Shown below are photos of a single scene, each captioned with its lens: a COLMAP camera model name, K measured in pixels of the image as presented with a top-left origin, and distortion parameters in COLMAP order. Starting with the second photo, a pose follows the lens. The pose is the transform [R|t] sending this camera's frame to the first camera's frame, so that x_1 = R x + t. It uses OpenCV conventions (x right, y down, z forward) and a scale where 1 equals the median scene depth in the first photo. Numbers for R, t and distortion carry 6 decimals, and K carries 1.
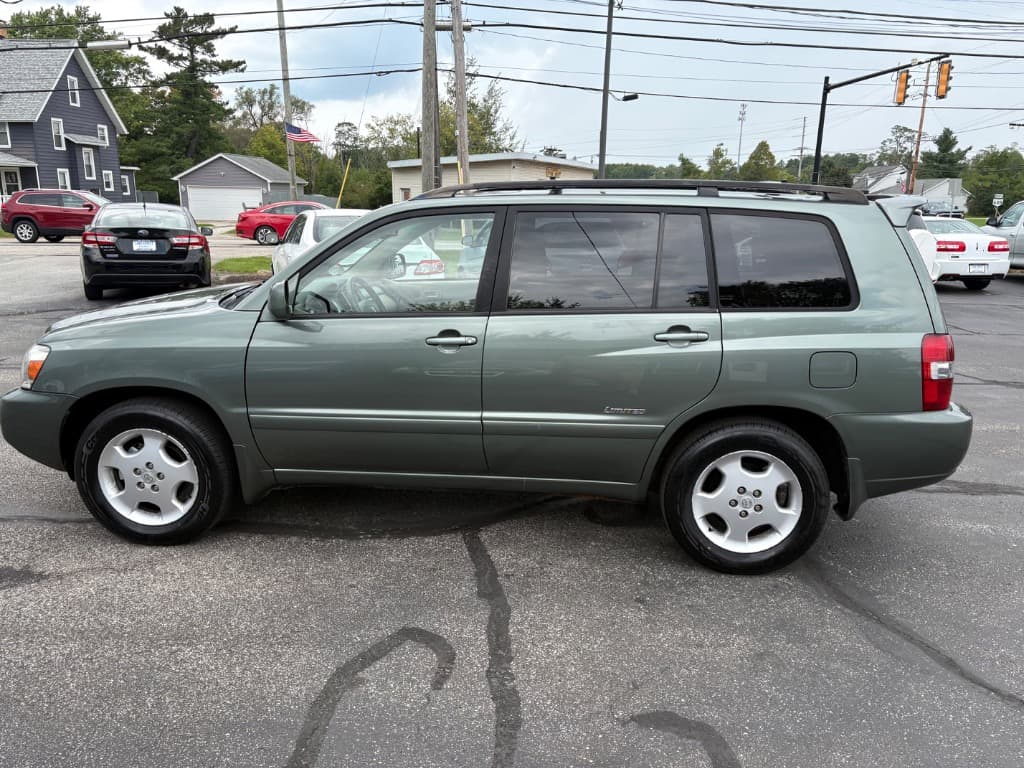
lens RADIAL K [[753.8, 0, 510.3], [0, 753.8, 397.1], [0, 0, 1]] dist [0.012641, 0.001815]
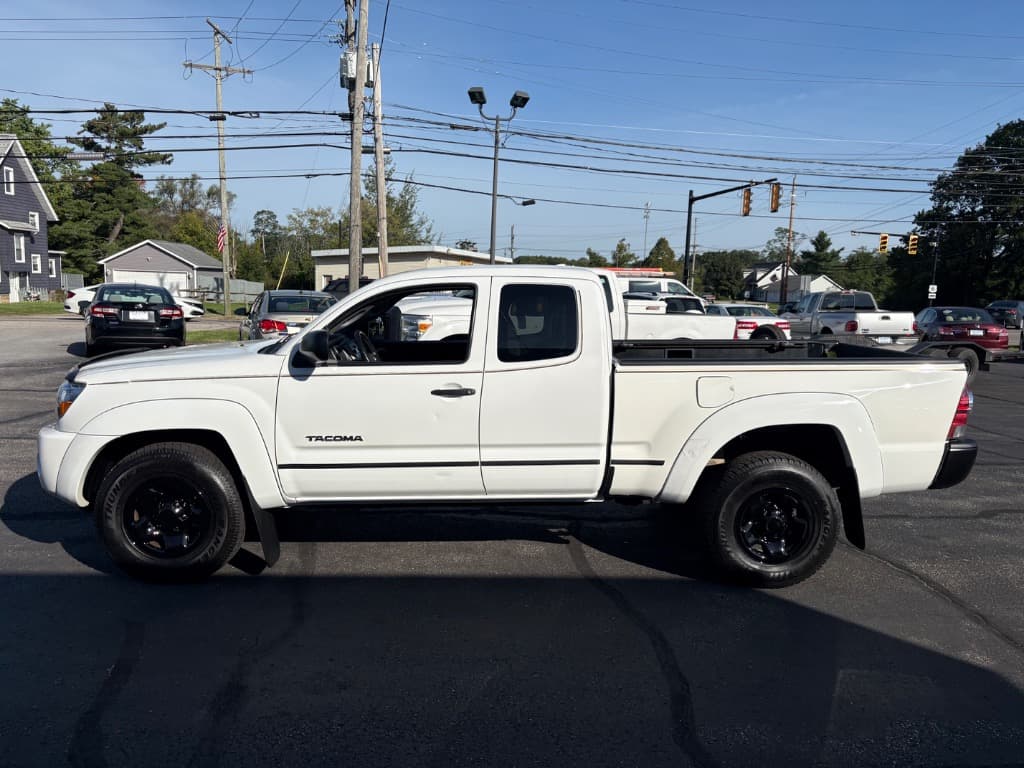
lens RADIAL K [[796.9, 0, 515.0], [0, 796.9, 411.1], [0, 0, 1]] dist [0.002253, 0.002096]
pose [[0.994392, -0.001303, 0.105745, 0.005522], [0.012165, 0.994695, -0.102142, 0.029468], [-0.105051, 0.102855, 0.989134, -0.109201]]
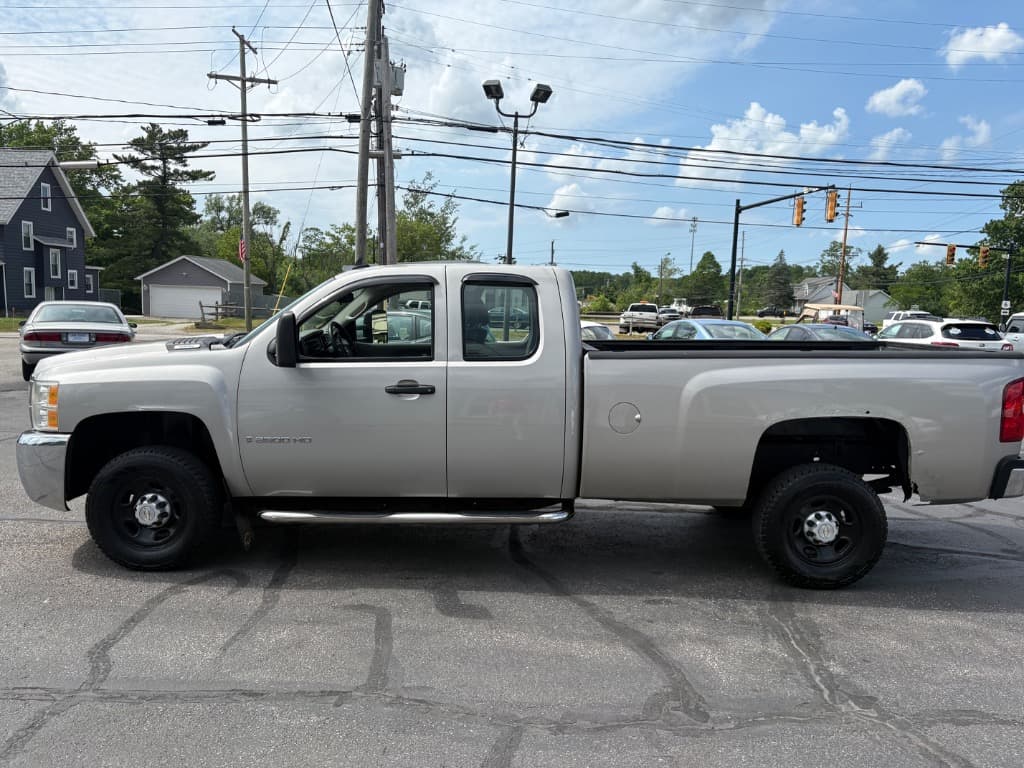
lens RADIAL K [[772.0, 0, 511.6], [0, 772.0, 396.4], [0, 0, 1]] dist [0.000754, 0.009273]
pose [[0.999252, 0.010690, 0.037176, 0.028487], [-0.005585, 0.990856, -0.134810, 0.011268], [-0.038277, 0.134501, 0.990174, -0.044397]]
